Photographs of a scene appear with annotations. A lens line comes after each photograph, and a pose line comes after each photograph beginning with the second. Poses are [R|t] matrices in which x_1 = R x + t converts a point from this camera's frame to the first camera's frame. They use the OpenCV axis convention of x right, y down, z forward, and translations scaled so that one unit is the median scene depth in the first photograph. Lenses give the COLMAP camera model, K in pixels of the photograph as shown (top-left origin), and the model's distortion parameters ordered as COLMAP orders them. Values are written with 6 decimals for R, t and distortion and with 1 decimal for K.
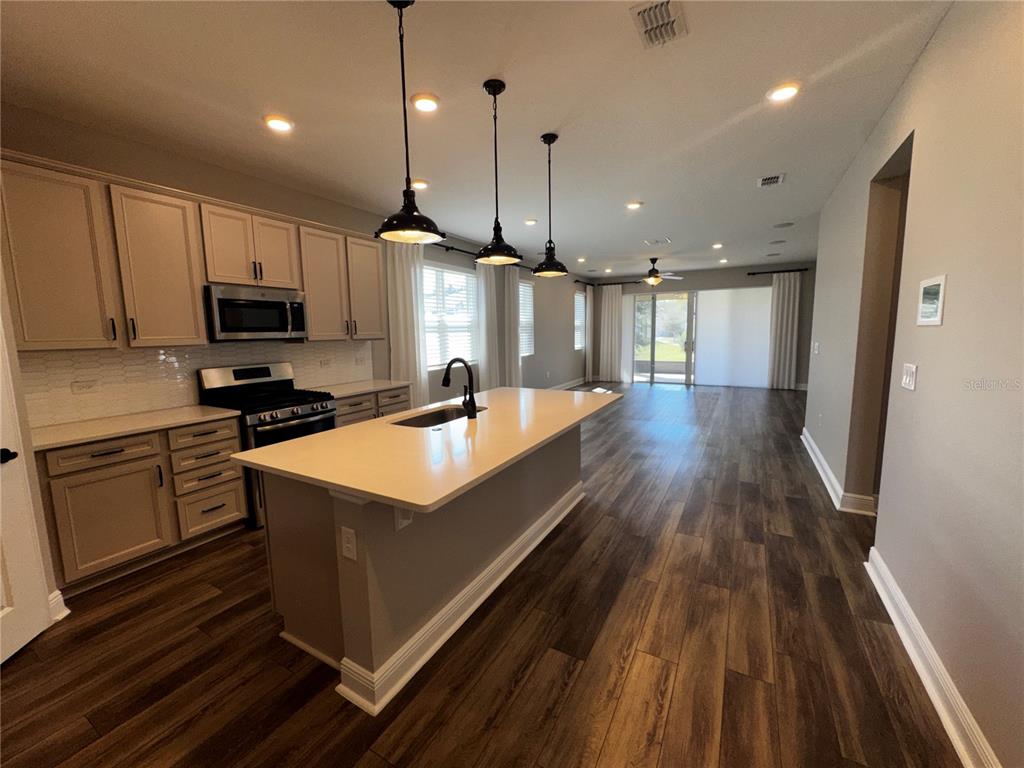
lens RADIAL K [[410.2, 0, 512.0], [0, 410.2, 384.0], [0, 0, 1]] dist [0.001326, 0.000055]
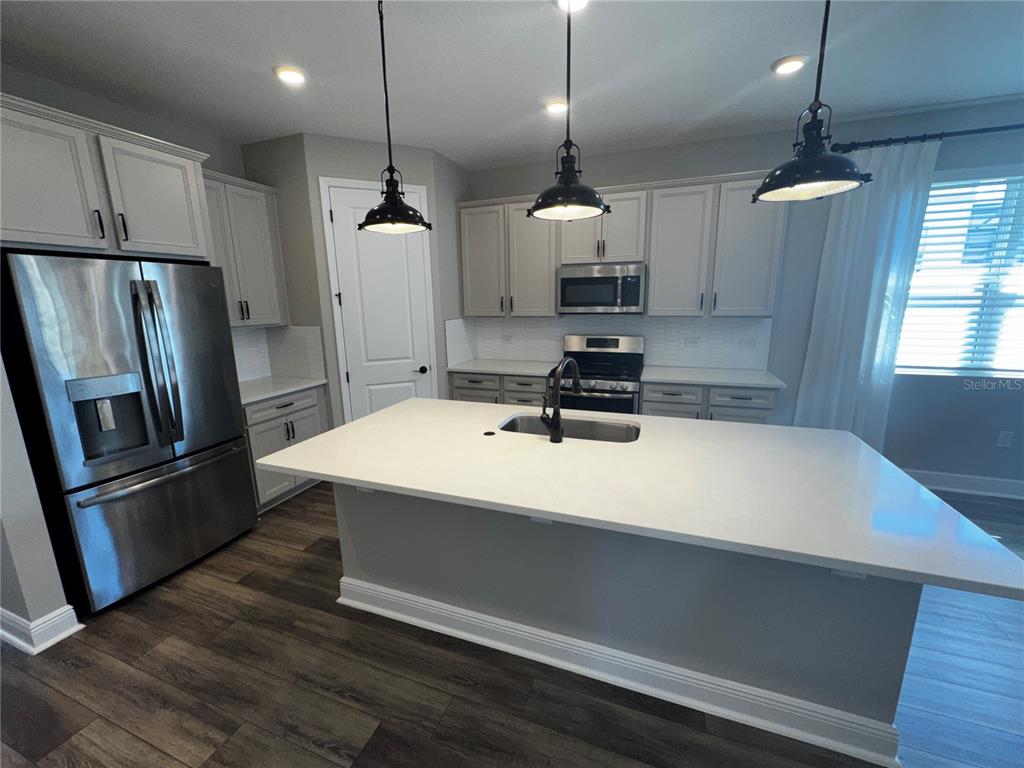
lens RADIAL K [[410.2, 0, 512.0], [0, 410.2, 384.0], [0, 0, 1]] dist [0.001326, 0.000055]
pose [[0.159692, 0.217196, -0.962977, 0.455254], [-0.114999, 0.972947, 0.200374, -0.122509], [0.980446, 0.078743, 0.180349, 0.619323]]
